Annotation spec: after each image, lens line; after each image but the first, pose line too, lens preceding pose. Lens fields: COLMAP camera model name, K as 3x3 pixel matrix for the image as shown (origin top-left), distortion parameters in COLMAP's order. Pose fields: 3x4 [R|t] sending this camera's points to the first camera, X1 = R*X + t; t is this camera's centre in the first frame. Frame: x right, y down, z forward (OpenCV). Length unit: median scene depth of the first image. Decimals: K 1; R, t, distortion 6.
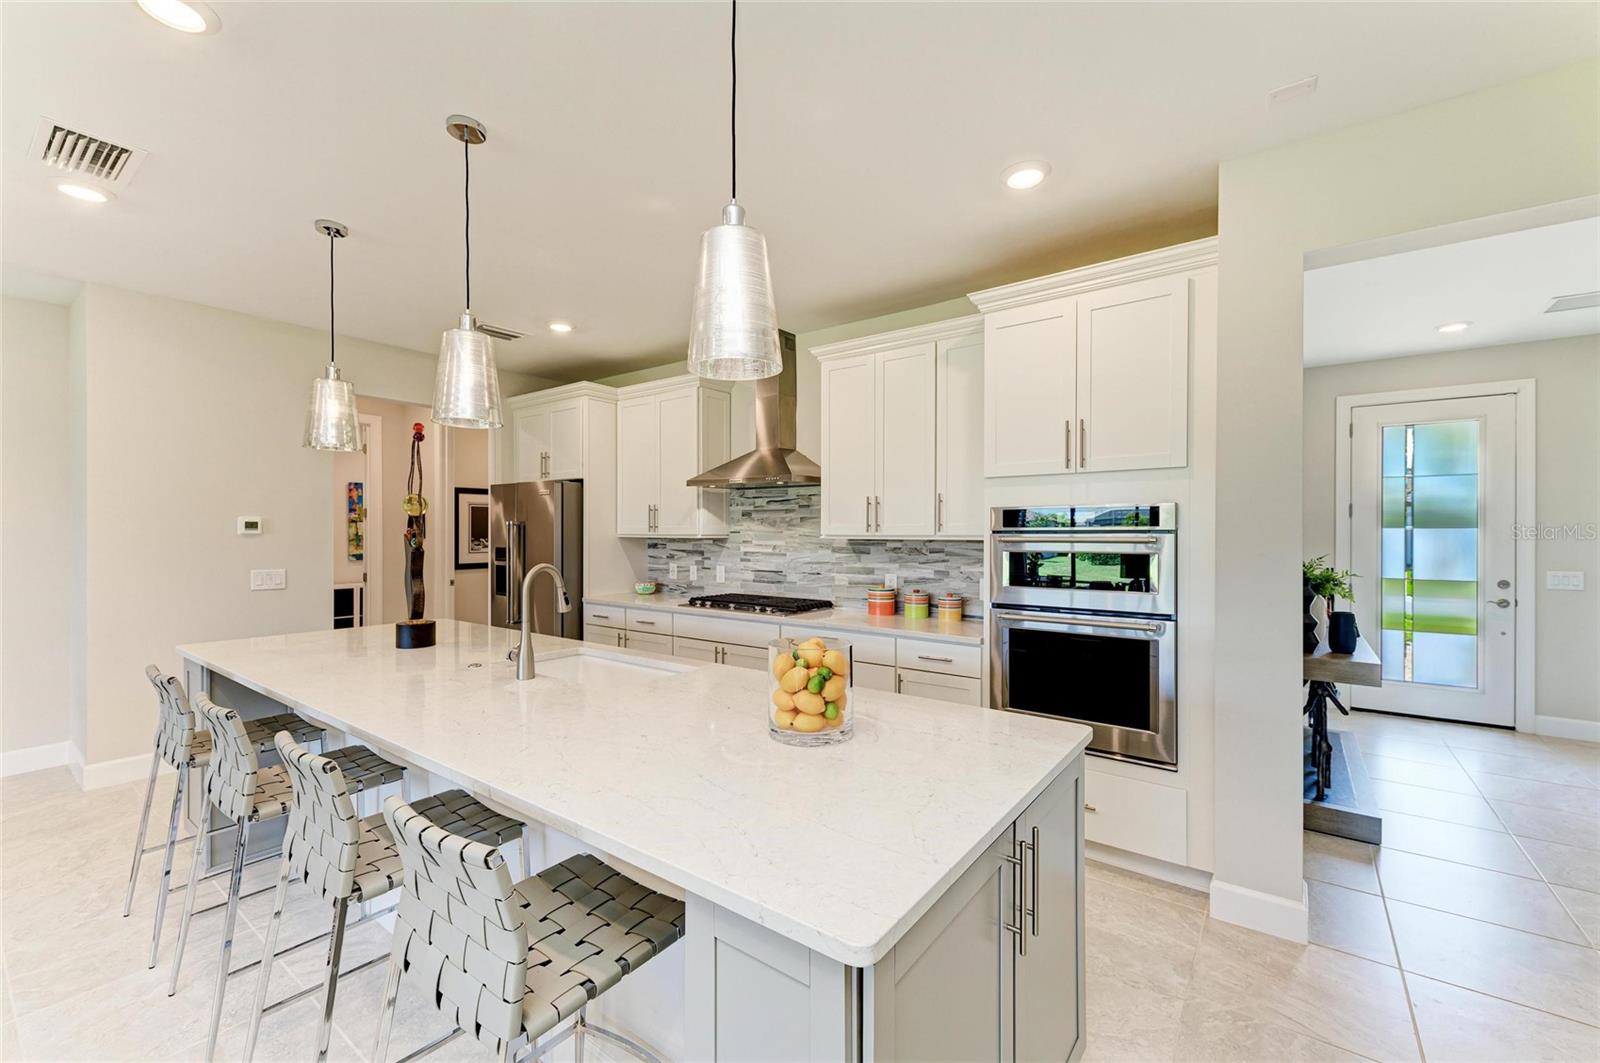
lens RADIAL K [[651.8, 0, 798.7], [0, 651.8, 535.7], [0, 0, 1]] dist [0.010102, 0.000004]
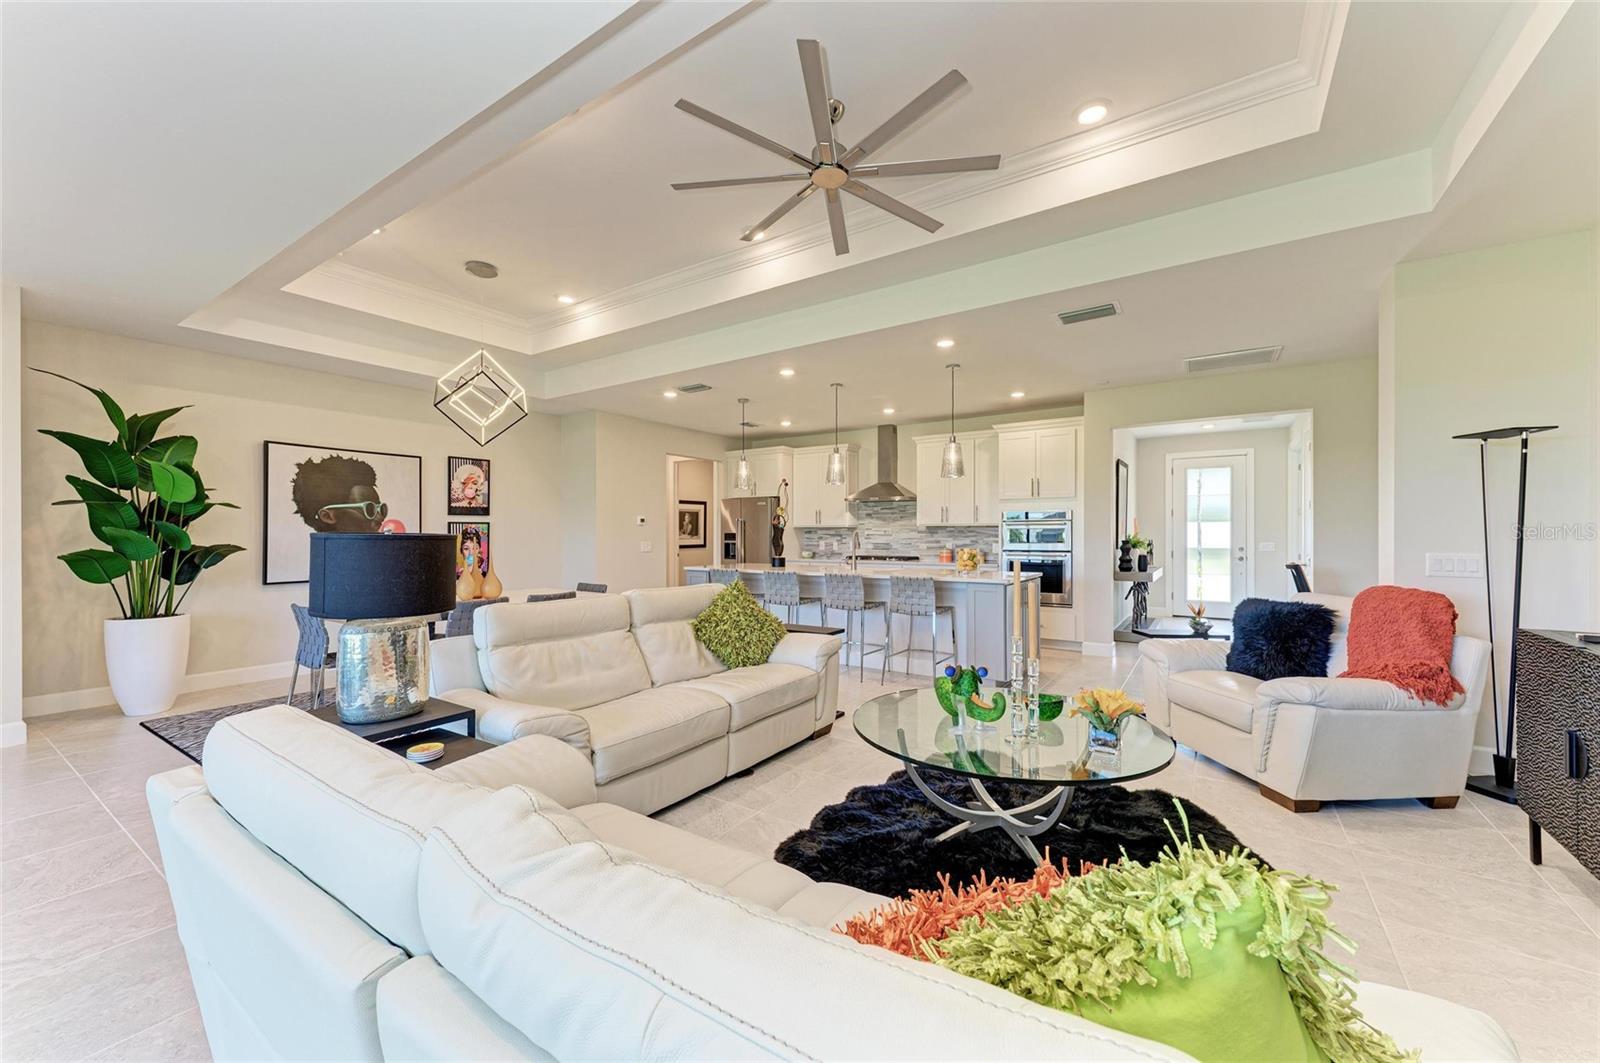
lens RADIAL K [[621.9, 0, 799.8], [0, 621.9, 533.1], [0, 0, 1]] dist [0.013327, -0.003215]
pose [[0.998686, -0.002689, 0.051178, -0.418424], [0.003028, 0.999974, -0.006550, 0.036340], [-0.051159, 0.006696, 0.998668, -0.933816]]
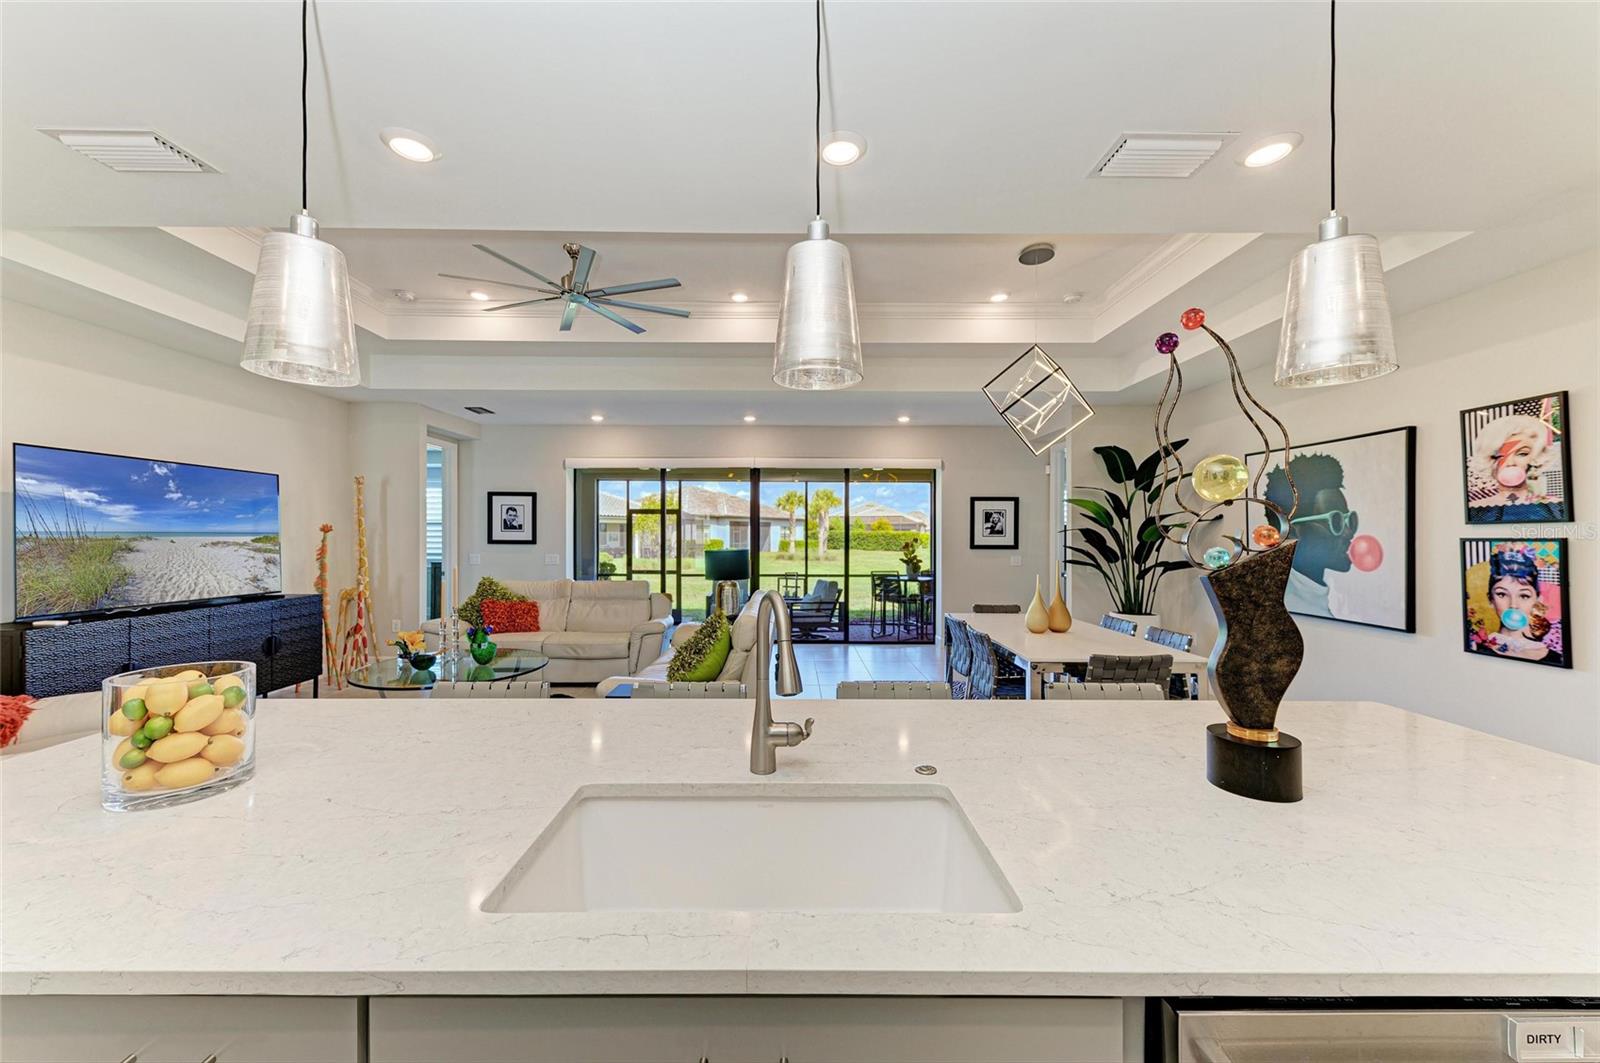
lens RADIAL K [[586.8, 0, 788.9], [0, 586.8, 530.7], [0, 0, 1]] dist [0.008740, -0.002438]
pose [[-0.804173, -0.008963, -0.594328, -0.068345], [-0.006888, 0.999960, -0.005760, -0.002863], [0.594356, -0.000538, -0.804202, 0.730898]]
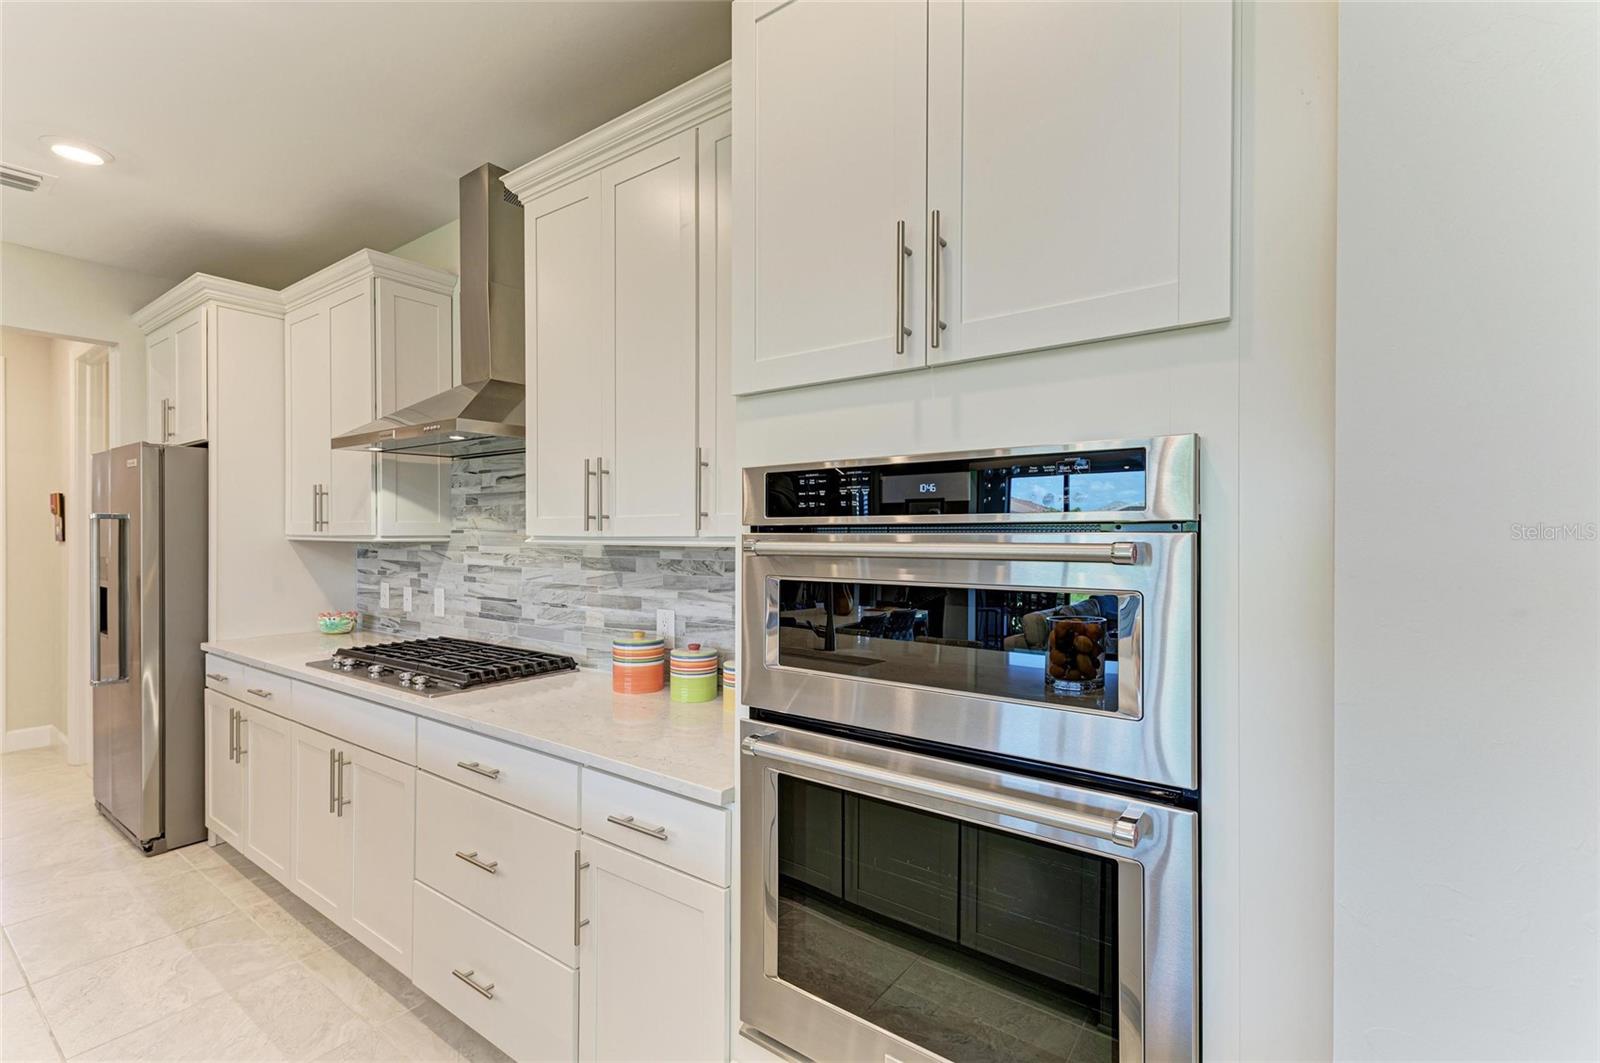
lens RADIAL K [[707.0, 0, 804.0], [0, 707.0, 535.9], [0, 0, 1]] dist [0.004636, -0.000173]
pose [[0.999905, 0.000641, 0.013803, 0.230088], [-0.000613, 0.999998, -0.002089, -0.000413], [-0.013804, 0.002080, 0.999903, 0.397593]]
